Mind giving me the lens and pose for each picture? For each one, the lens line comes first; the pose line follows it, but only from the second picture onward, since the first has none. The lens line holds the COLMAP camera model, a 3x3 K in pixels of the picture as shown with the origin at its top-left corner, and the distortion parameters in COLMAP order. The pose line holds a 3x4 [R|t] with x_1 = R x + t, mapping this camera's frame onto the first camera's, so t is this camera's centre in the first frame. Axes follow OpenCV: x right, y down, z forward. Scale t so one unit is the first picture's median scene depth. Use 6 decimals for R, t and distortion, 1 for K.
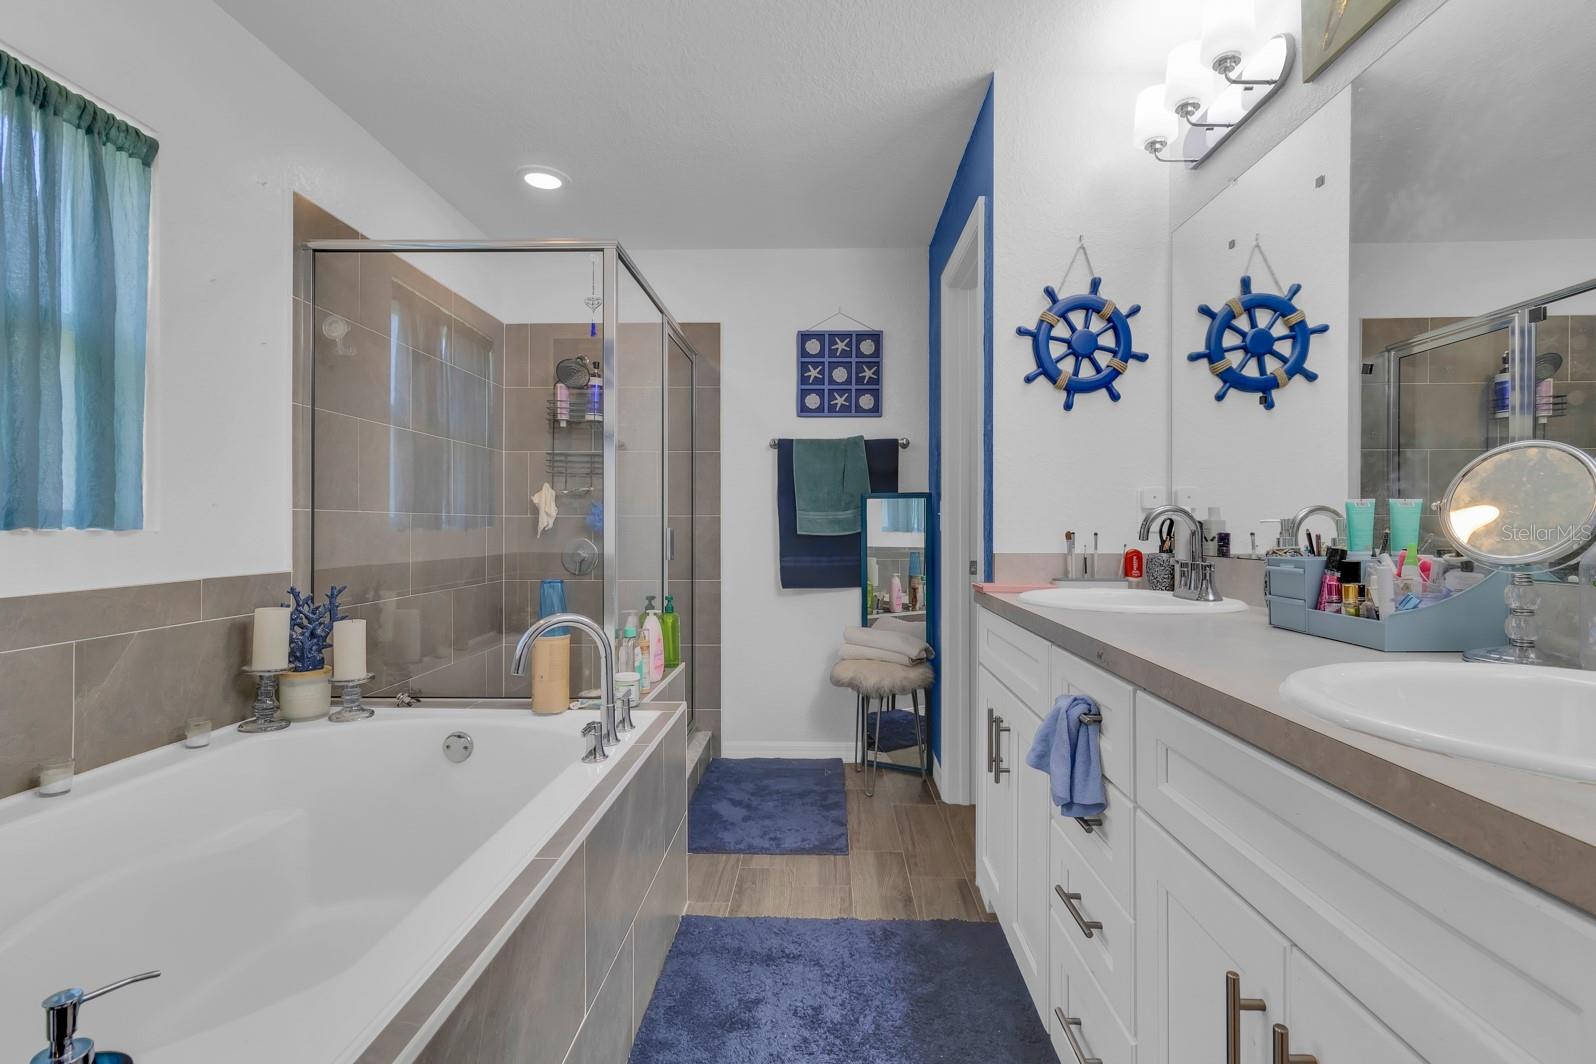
lens RADIAL K [[750.1, 0, 796.7], [0, 750.1, 518.4], [0, 0, 1]] dist [-0.000088, 0.000836]
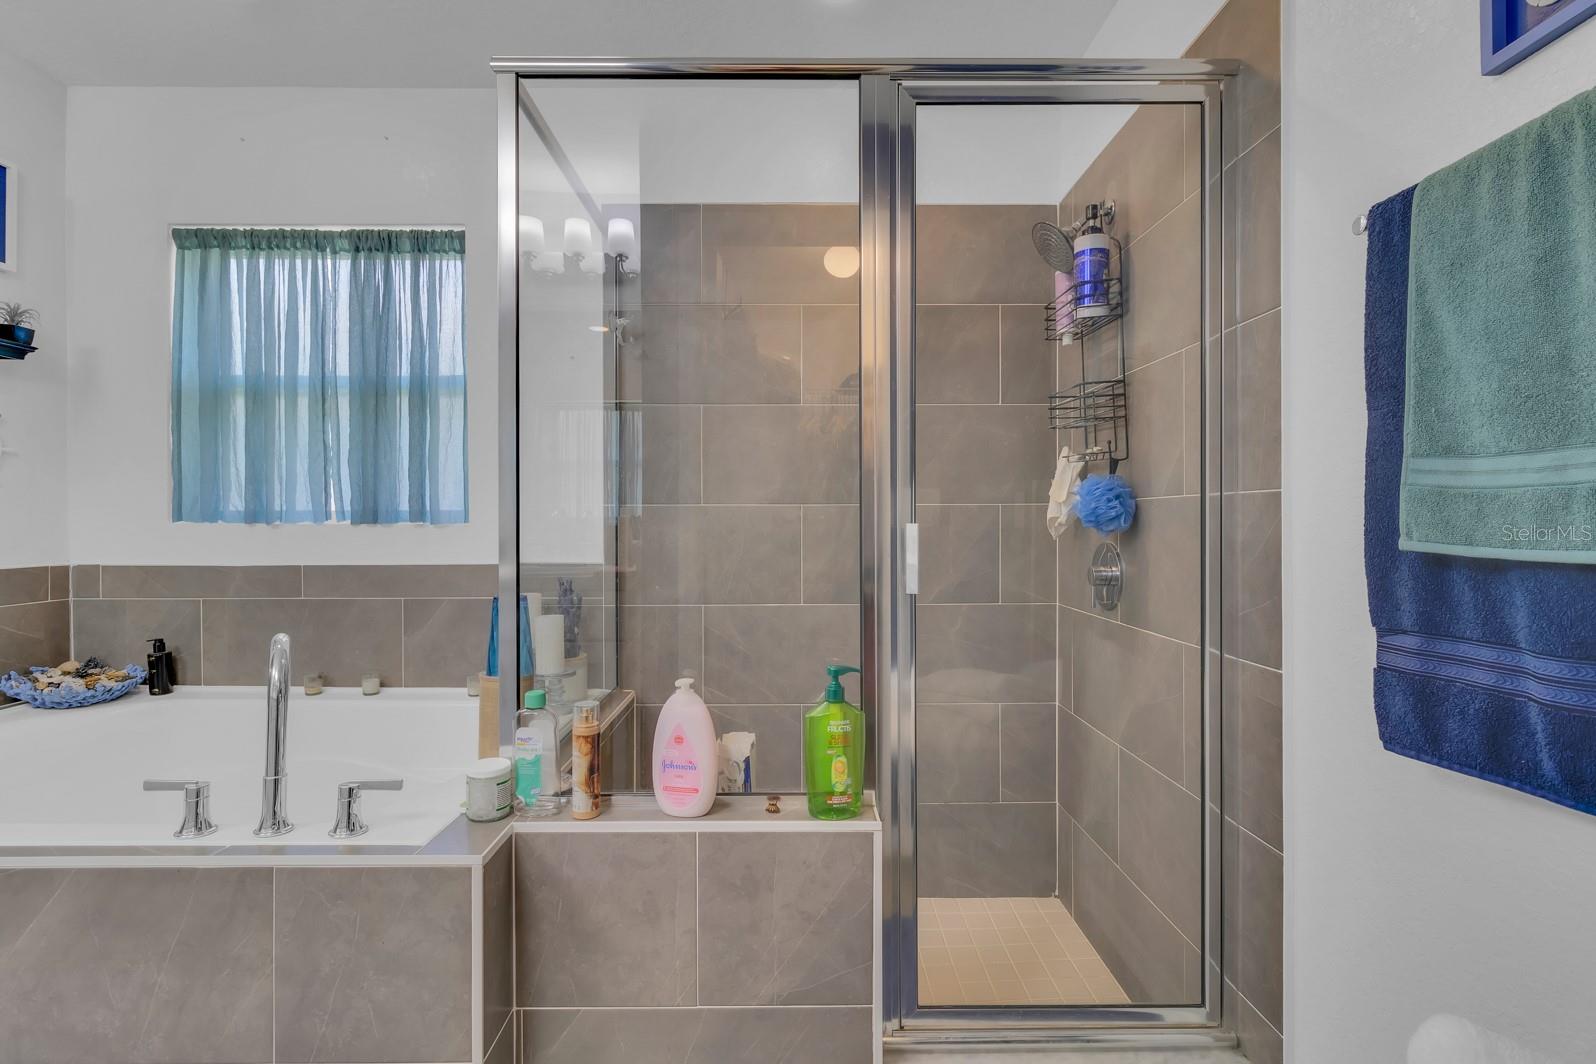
lens RADIAL K [[750.1, 0, 796.7], [0, 750.1, 518.4], [0, 0, 1]] dist [-0.000088, 0.000836]
pose [[0.034427, -0.003274, -0.999402, 0.536514], [0.013798, 0.999901, -0.002800, 0.017435], [0.999312, -0.013694, 0.034469, 1.683605]]
